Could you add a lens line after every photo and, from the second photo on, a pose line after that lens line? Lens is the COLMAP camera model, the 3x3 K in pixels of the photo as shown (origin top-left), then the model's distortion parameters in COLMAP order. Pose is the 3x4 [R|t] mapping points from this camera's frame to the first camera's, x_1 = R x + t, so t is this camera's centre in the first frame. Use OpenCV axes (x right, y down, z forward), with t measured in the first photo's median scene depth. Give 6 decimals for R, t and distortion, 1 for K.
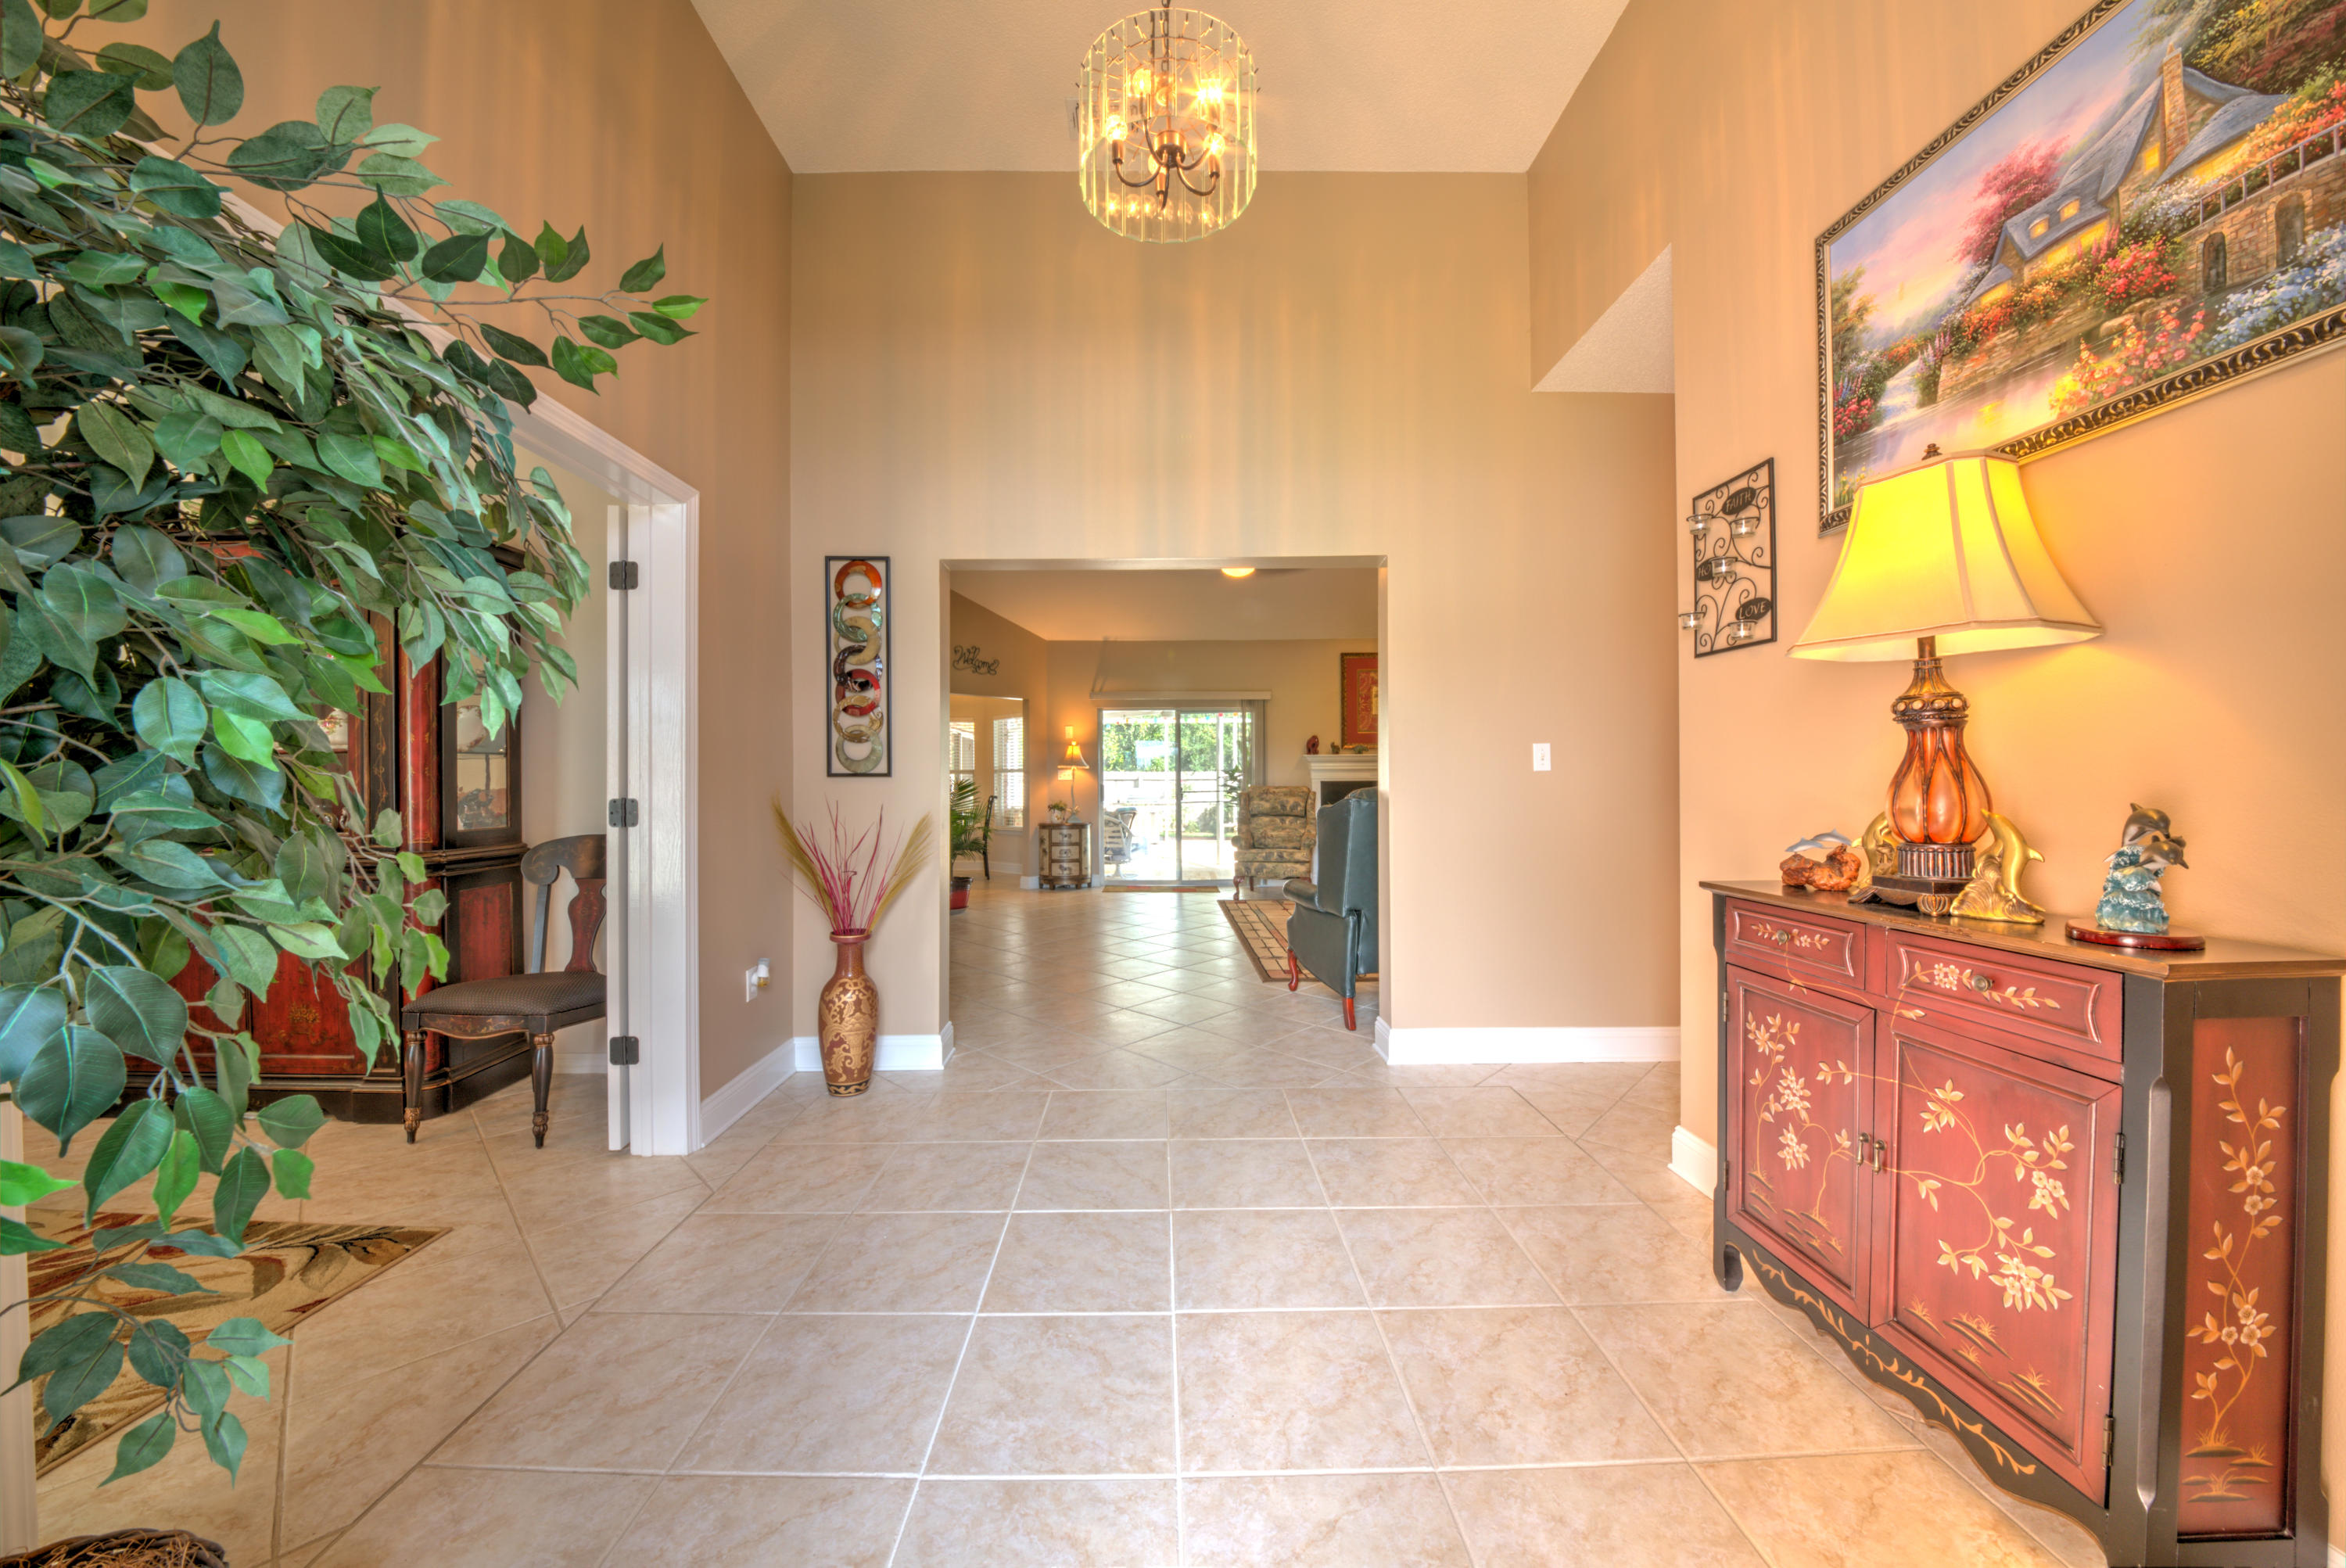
lens RADIAL K [[735.5, 0, 1154.9], [0, 735.5, 783.5], [0, 0, 1]] dist [0.000126, 0.000017]
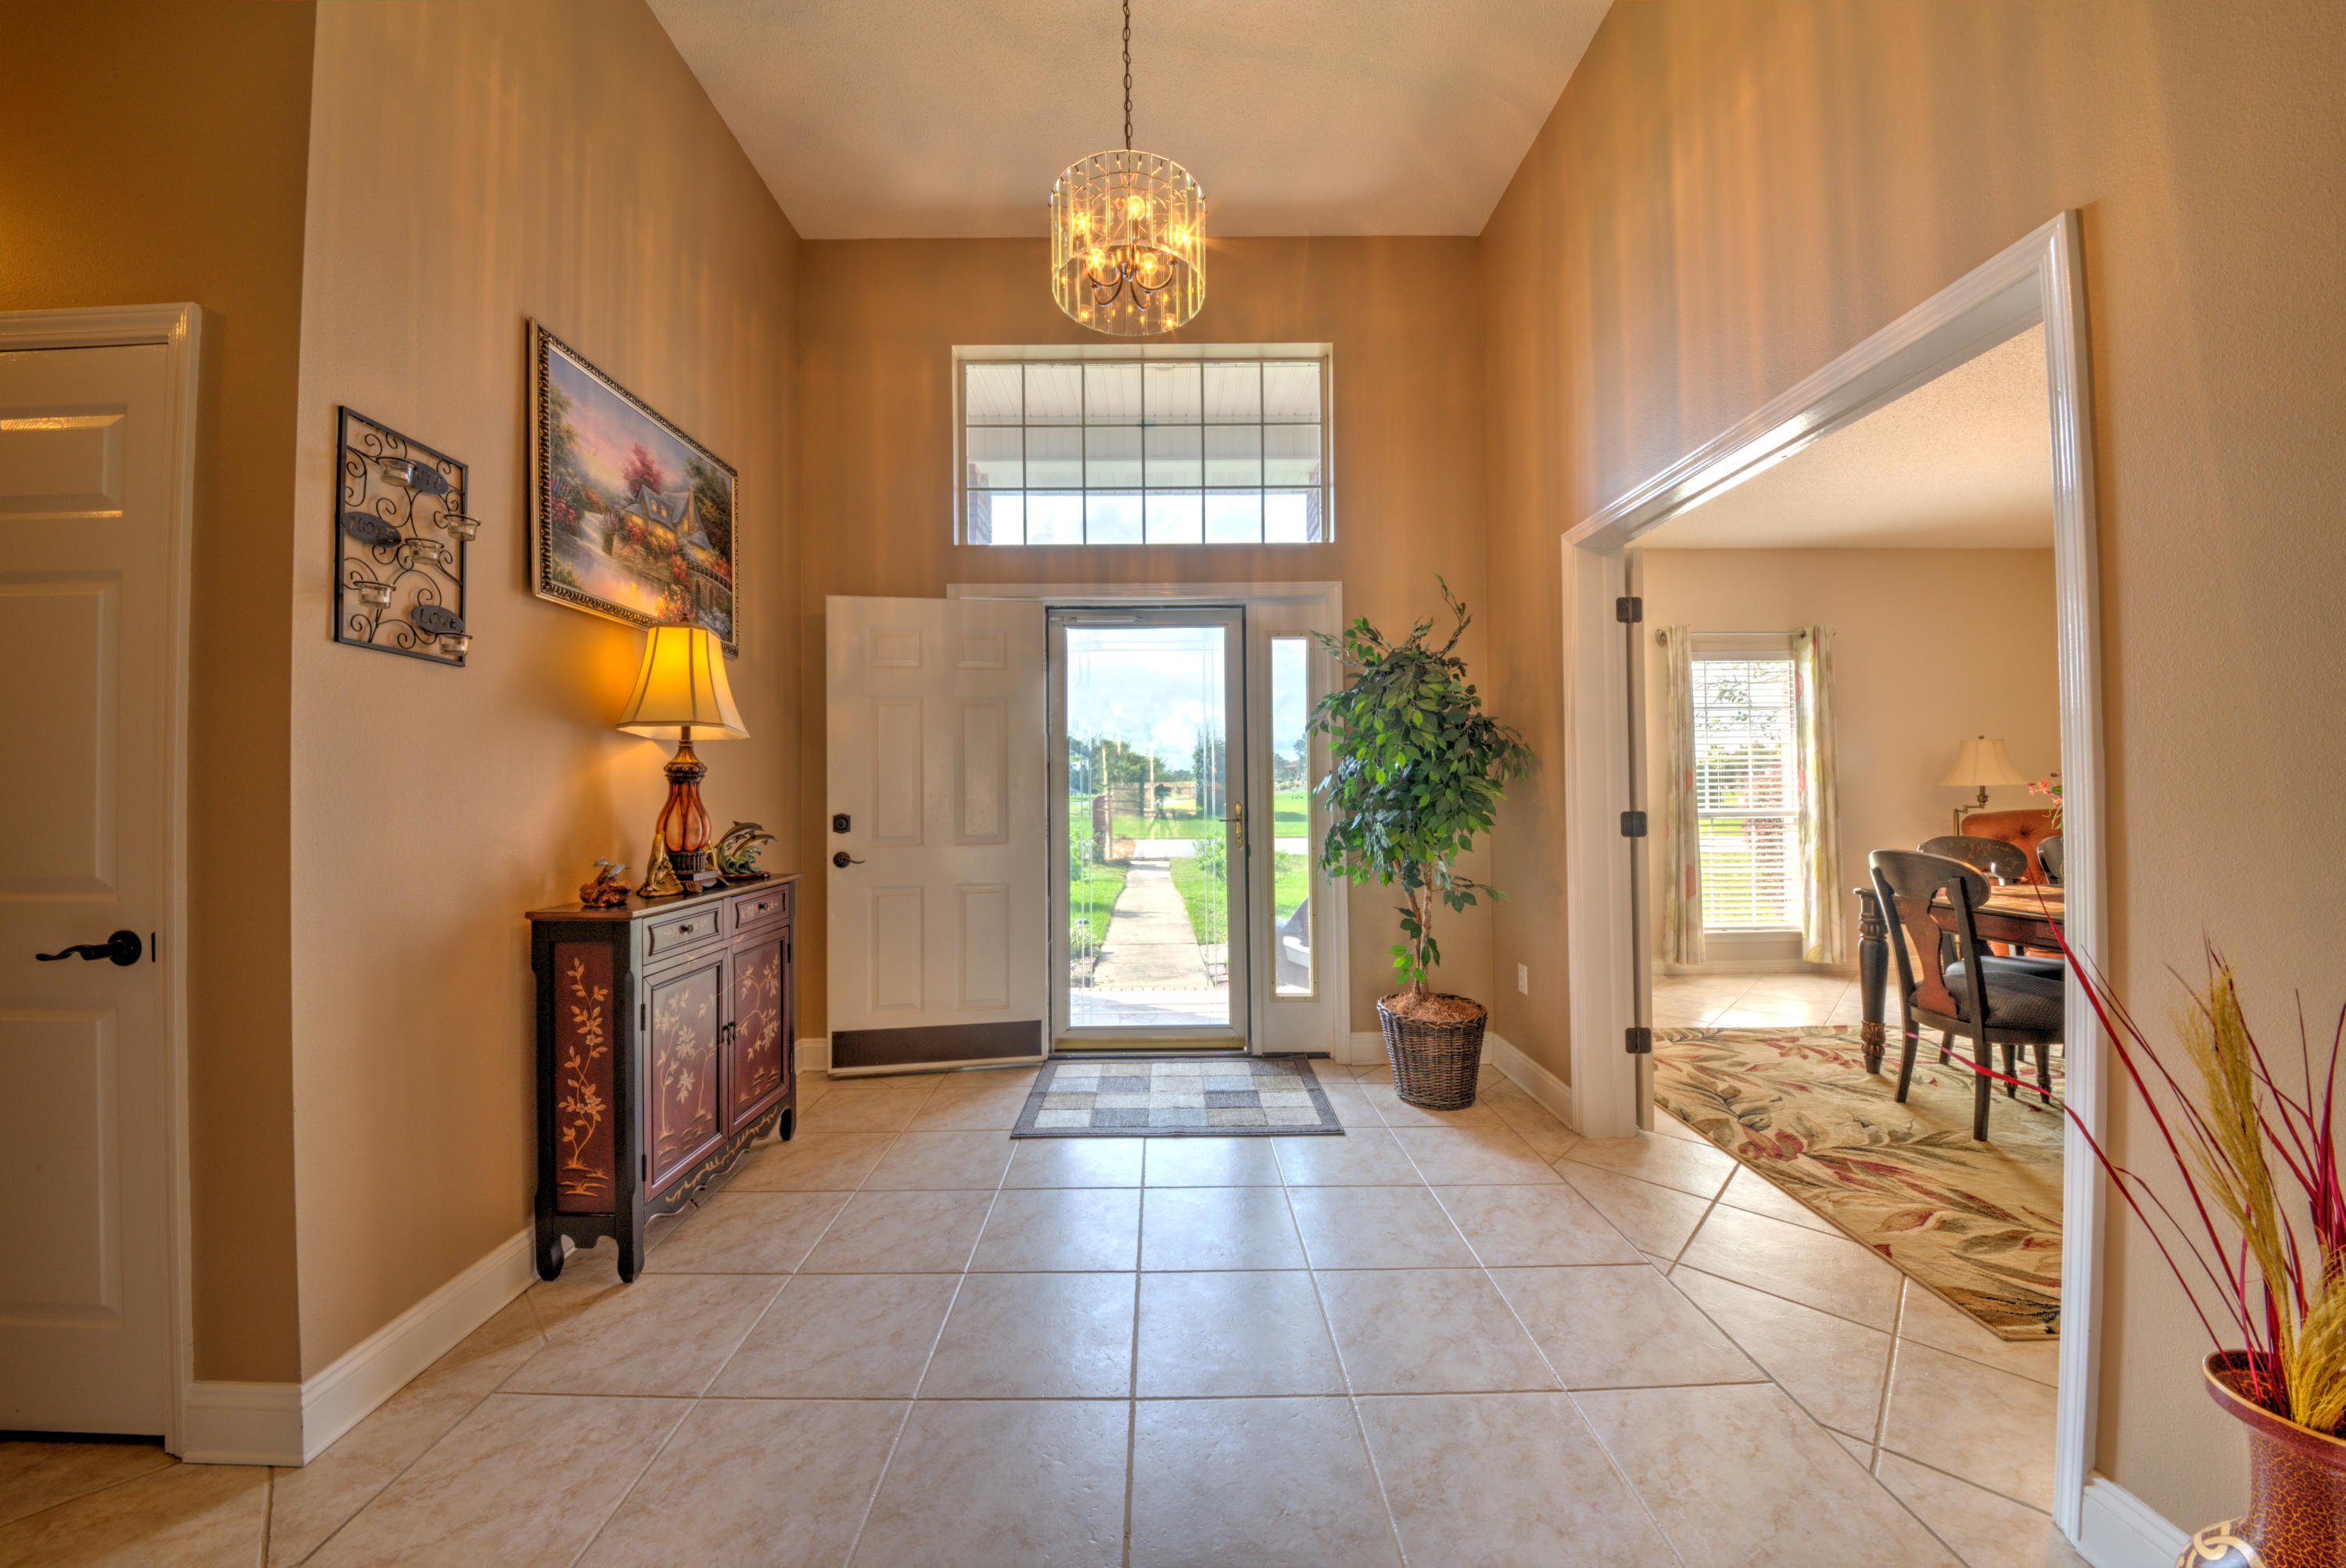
lens RADIAL K [[839.4, 0, 1159.4], [0, 839.4, 782.6], [0, 0, 1]] dist [-0.002155, -0.012629]
pose [[-0.999890, 0.014531, -0.003129, -0.015959], [0.014563, 0.999840, -0.010422, -0.036043], [0.002978, -0.010467, -0.999941, 2.733678]]
